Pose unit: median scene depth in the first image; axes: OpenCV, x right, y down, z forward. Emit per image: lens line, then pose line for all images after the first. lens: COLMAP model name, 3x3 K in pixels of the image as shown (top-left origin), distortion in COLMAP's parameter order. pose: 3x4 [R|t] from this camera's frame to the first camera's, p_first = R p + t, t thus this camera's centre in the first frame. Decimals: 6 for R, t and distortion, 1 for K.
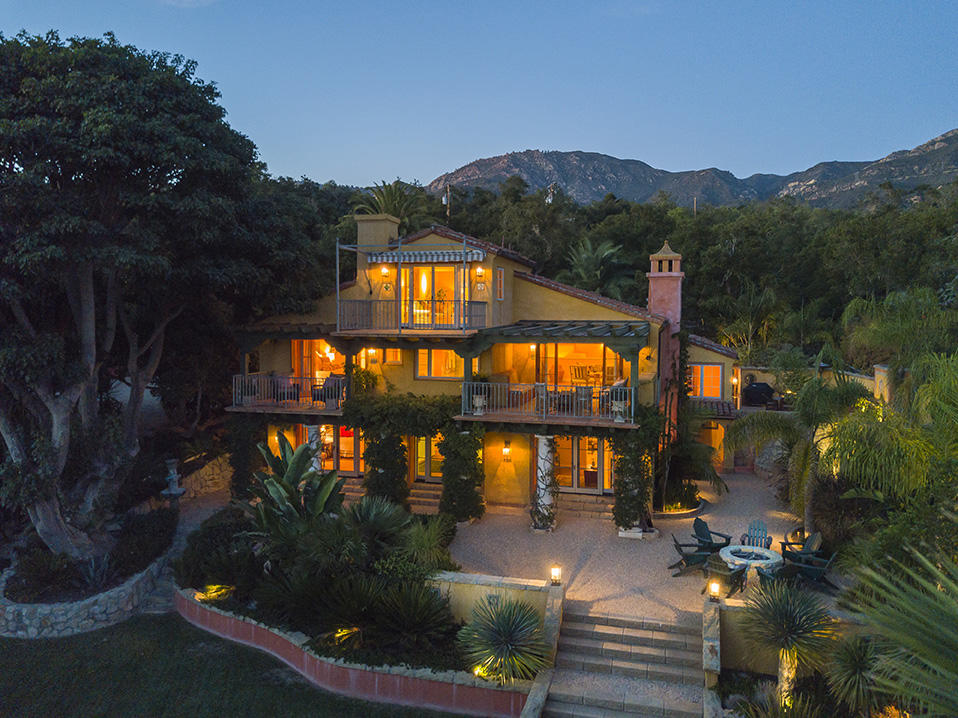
lens RADIAL K [[737.8, 0, 480.4], [0, 737.8, 355.5], [0, 0, 1]] dist [0.008279, -0.003033]
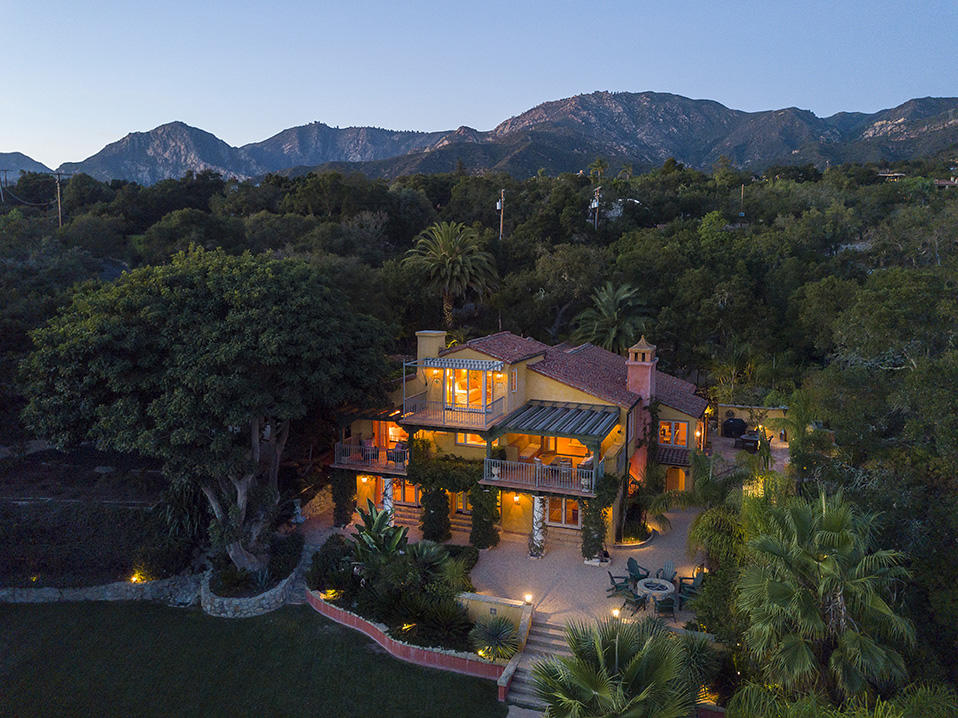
lens RADIAL K [[737.8, 0, 478.0], [0, 737.8, 356.2], [0, 0, 1]] dist [0.008279, -0.003033]
pose [[0.995864, 0.010703, -0.090219, 0.097667], [-0.004058, 0.997285, 0.073520, -0.287843], [0.090761, -0.072850, 0.993205, -0.498264]]
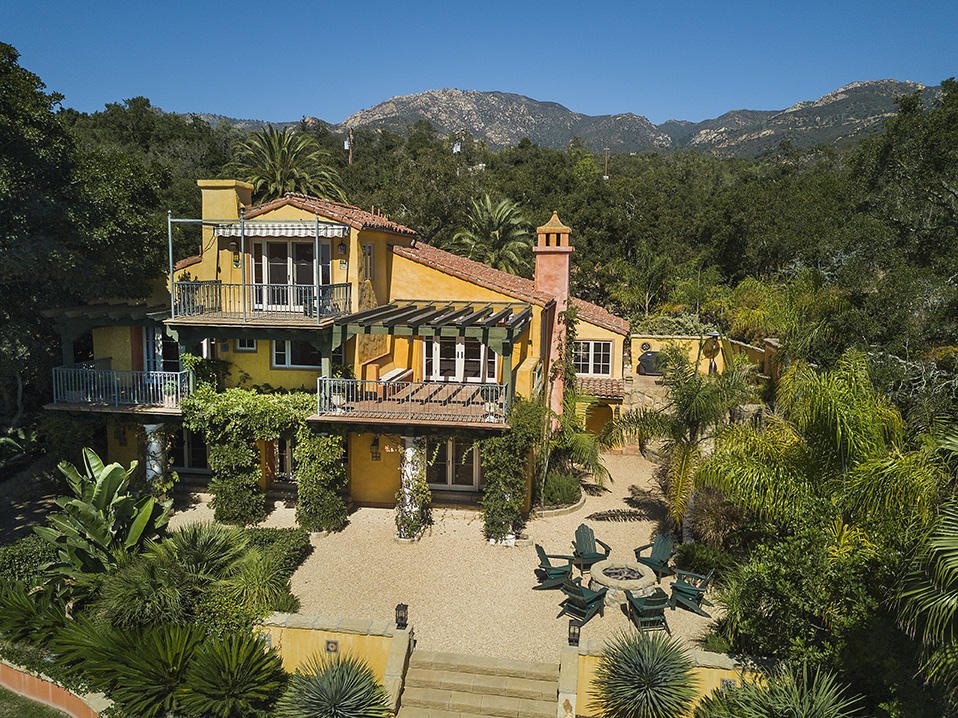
lens RADIAL K [[737.8, 0, 483.4], [0, 737.8, 347.7], [0, 0, 1]] dist [0.008279, -0.003033]
pose [[0.993519, -0.005219, 0.113547, 0.072968], [-0.002366, 0.997779, 0.066565, -0.060117], [-0.113643, -0.066402, 0.991300, 0.097392]]
